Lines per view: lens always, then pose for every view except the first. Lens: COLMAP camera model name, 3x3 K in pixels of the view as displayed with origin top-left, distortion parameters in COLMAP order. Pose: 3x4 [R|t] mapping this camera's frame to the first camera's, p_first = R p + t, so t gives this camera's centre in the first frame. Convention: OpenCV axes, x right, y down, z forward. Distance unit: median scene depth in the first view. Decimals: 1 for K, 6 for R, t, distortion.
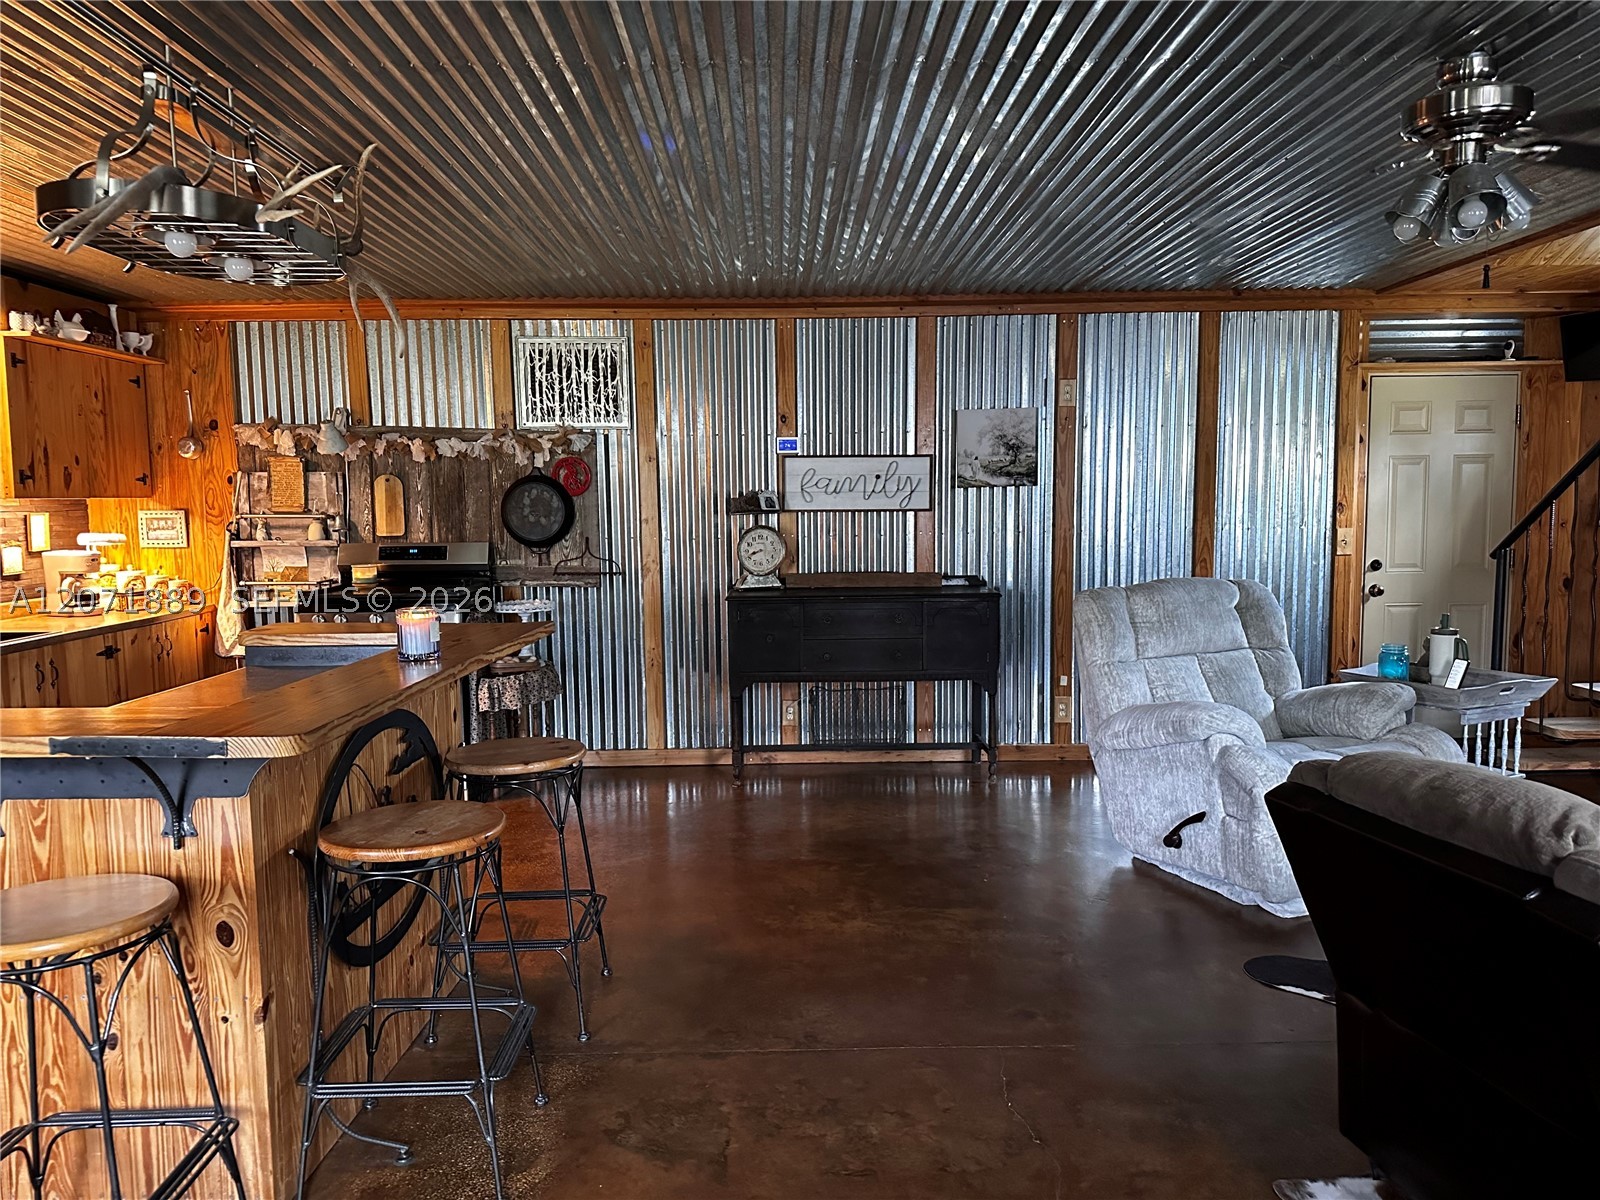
lens RADIAL K [[1122.1, 0, 791.5], [0, 1122.1, 610.1], [0, 0, 1]] dist [0.072646, -0.101532]
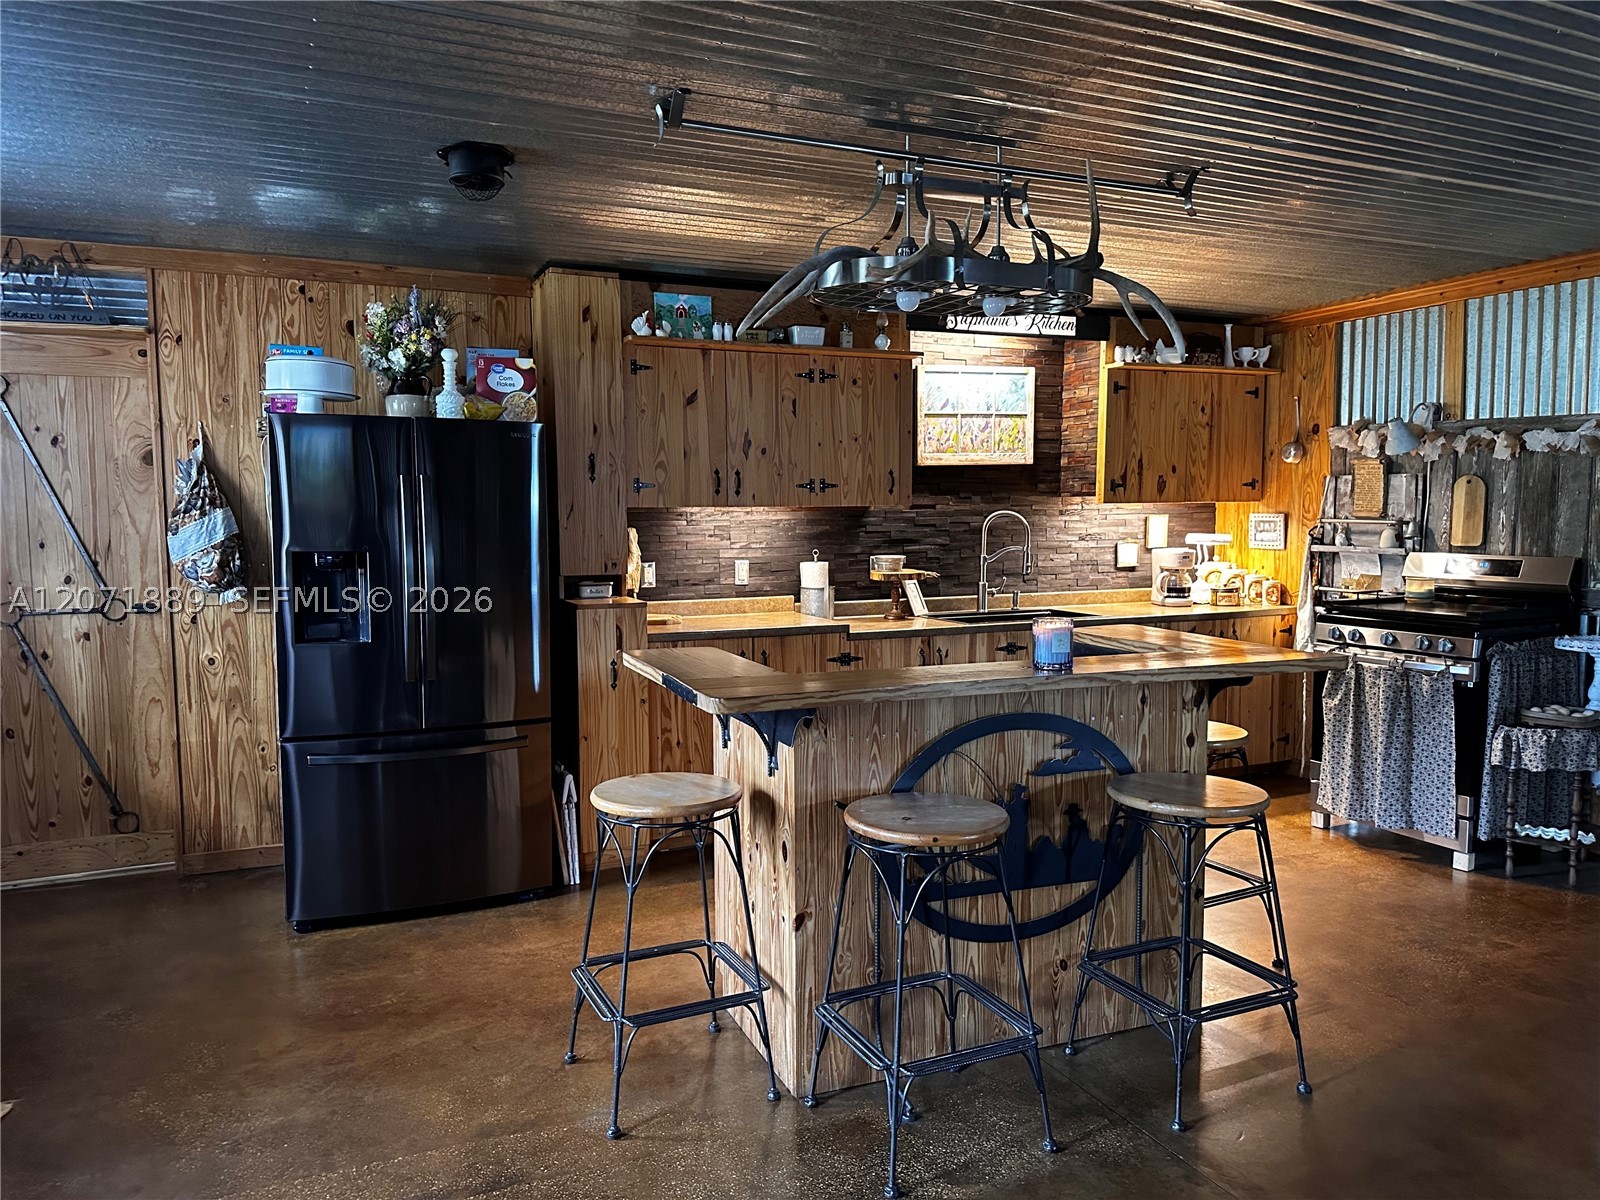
lens RADIAL K [[1122.1, 0, 791.4], [0, 1122.1, 609.1], [0, 0, 1]] dist [0.072646, -0.101532]
pose [[0.395232, 0.089434, -0.914217, 0.241837], [-0.087684, 0.994378, 0.059369, -0.023841], [0.914387, 0.056698, 0.400852, 0.183362]]
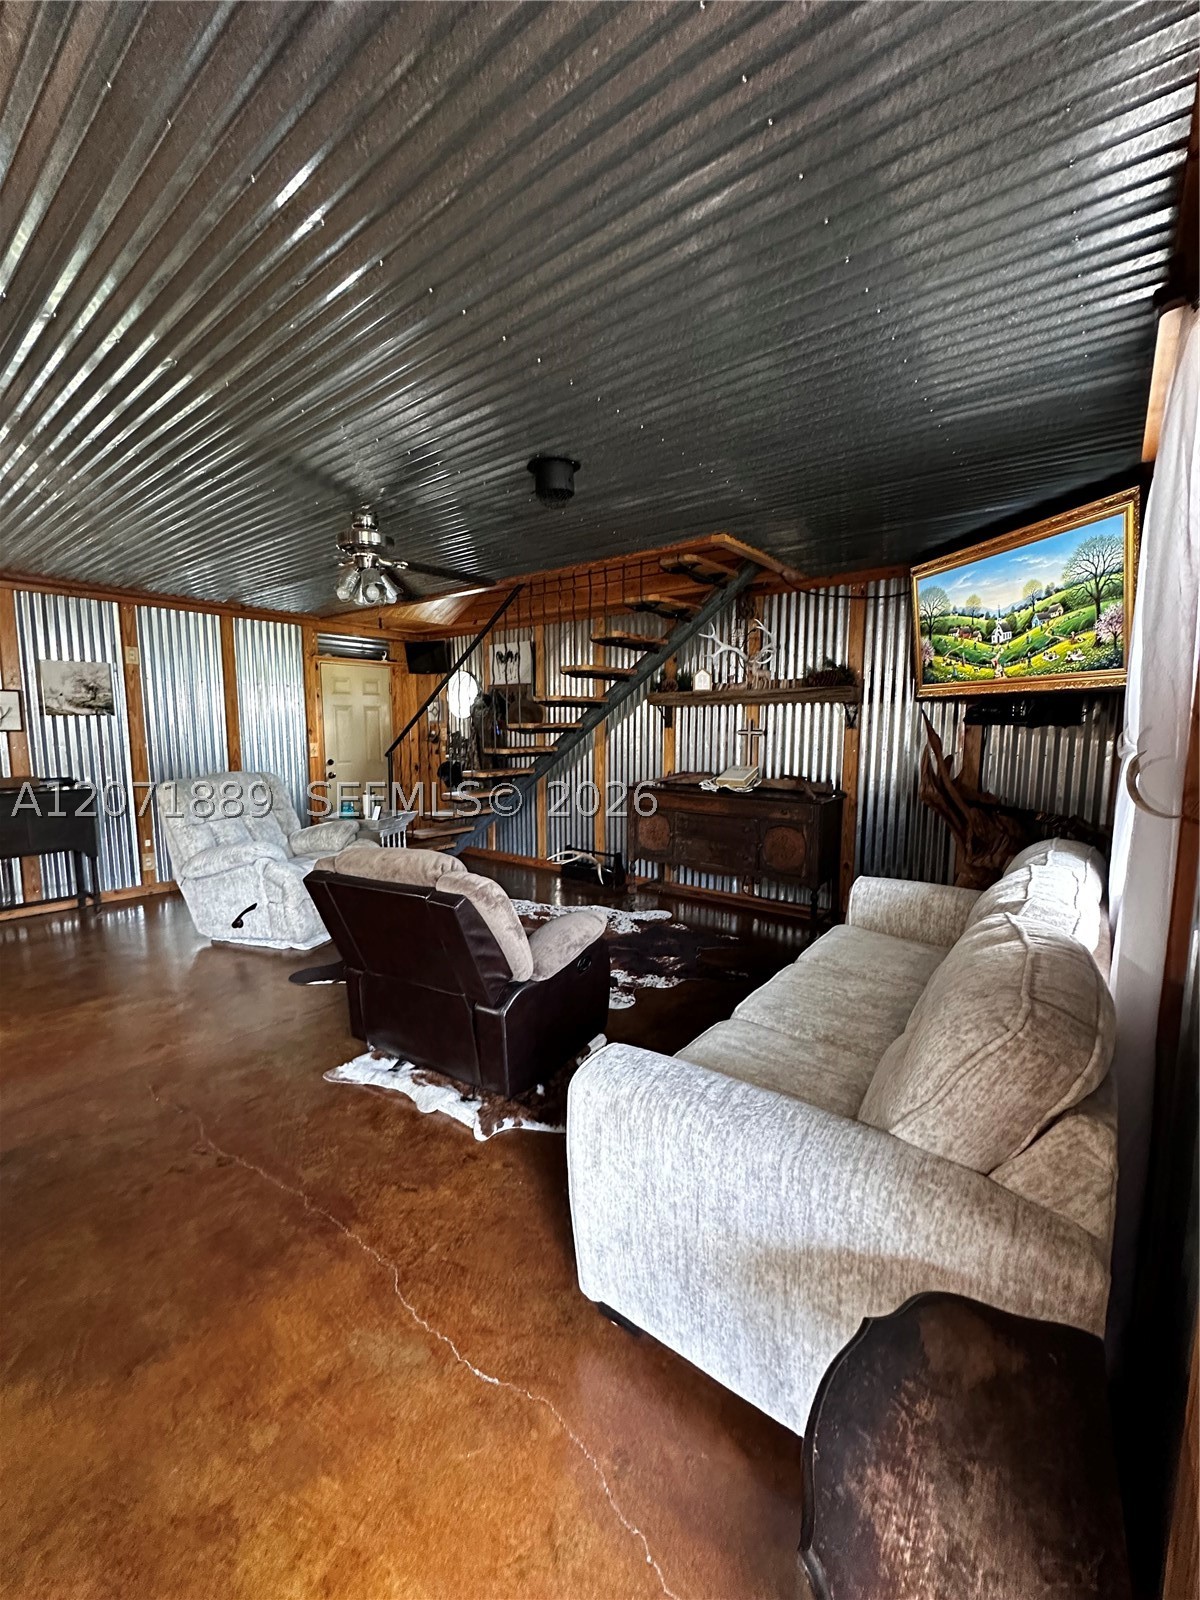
lens RADIAL K [[636.2, 0, 611.2], [0, 636.2, 803.8], [0, 0, 1]] dist [-0.009967, 0.001633]
pose [[0.617084, -0.081880, 0.782626, -0.051727], [0.065581, 0.996463, 0.052543, 0.007237], [-0.784160, 0.018902, 0.620271, -0.047778]]
